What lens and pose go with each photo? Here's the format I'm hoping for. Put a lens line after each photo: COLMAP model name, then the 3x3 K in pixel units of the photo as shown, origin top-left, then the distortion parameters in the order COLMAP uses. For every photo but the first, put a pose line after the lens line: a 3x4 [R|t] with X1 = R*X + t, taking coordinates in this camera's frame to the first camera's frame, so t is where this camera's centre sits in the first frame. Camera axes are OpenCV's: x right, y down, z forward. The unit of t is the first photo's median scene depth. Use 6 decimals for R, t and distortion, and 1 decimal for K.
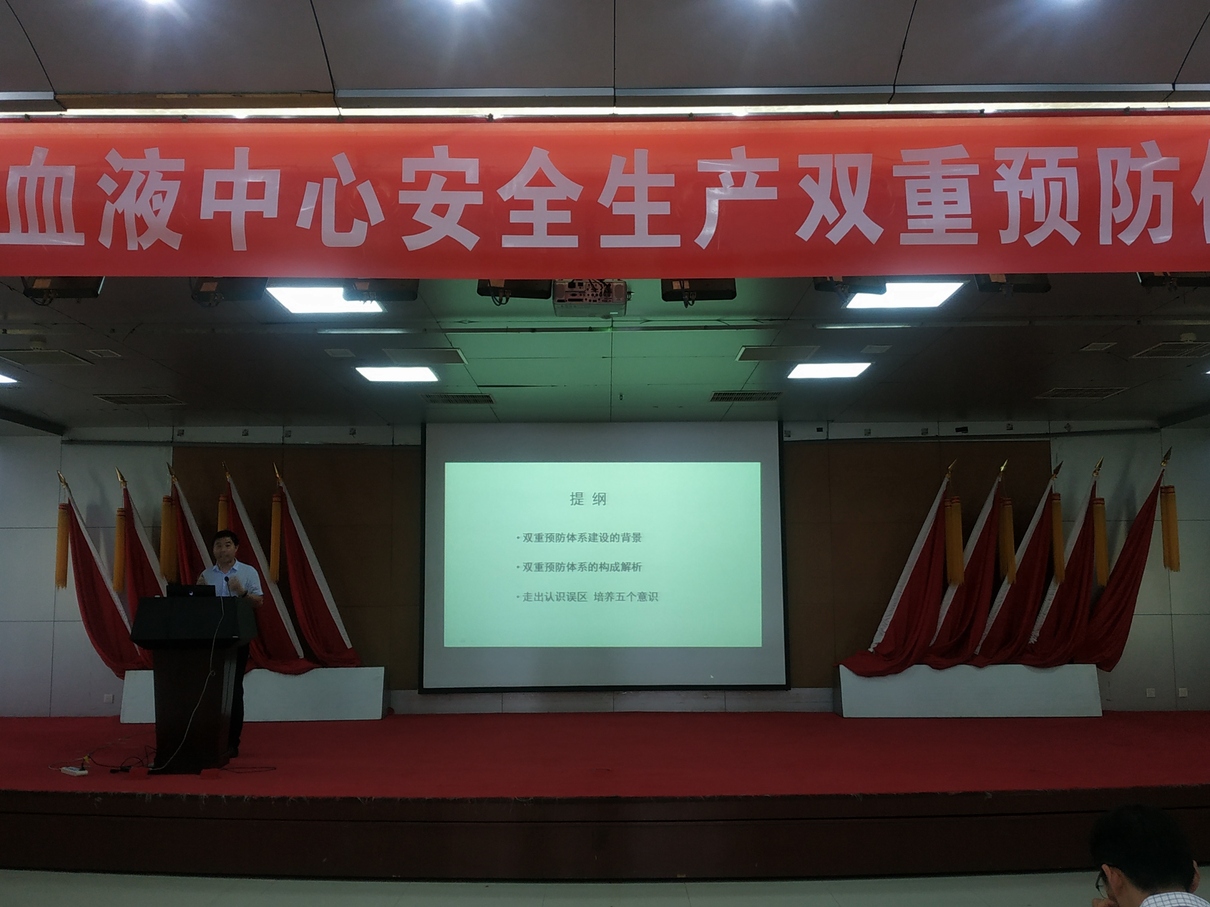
lens RADIAL K [[1234.6, 0, 605.0], [0, 1234.6, 453.5], [0, 0, 1]] dist [0.057024, -0.024995]
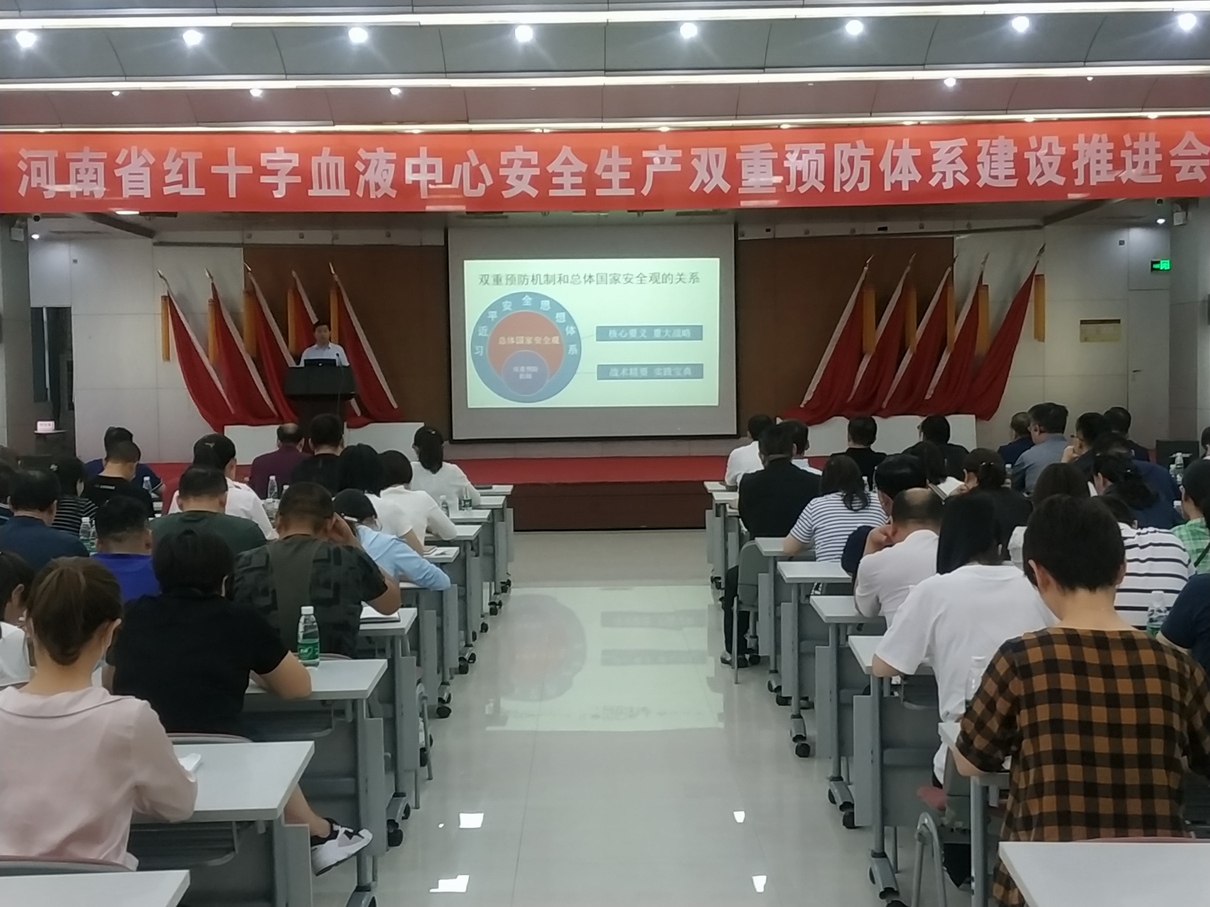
lens RADIAL K [[1029.5, 0, 605.0], [0, 1029.5, 453.5], [0, 0, 1]] dist [0.029446, -0.003126]
pose [[0.999915, -0.008995, 0.009475, -0.009182], [0.006948, 0.980311, 0.197336, -0.082085], [-0.011064, -0.197254, 0.980290, -0.793847]]
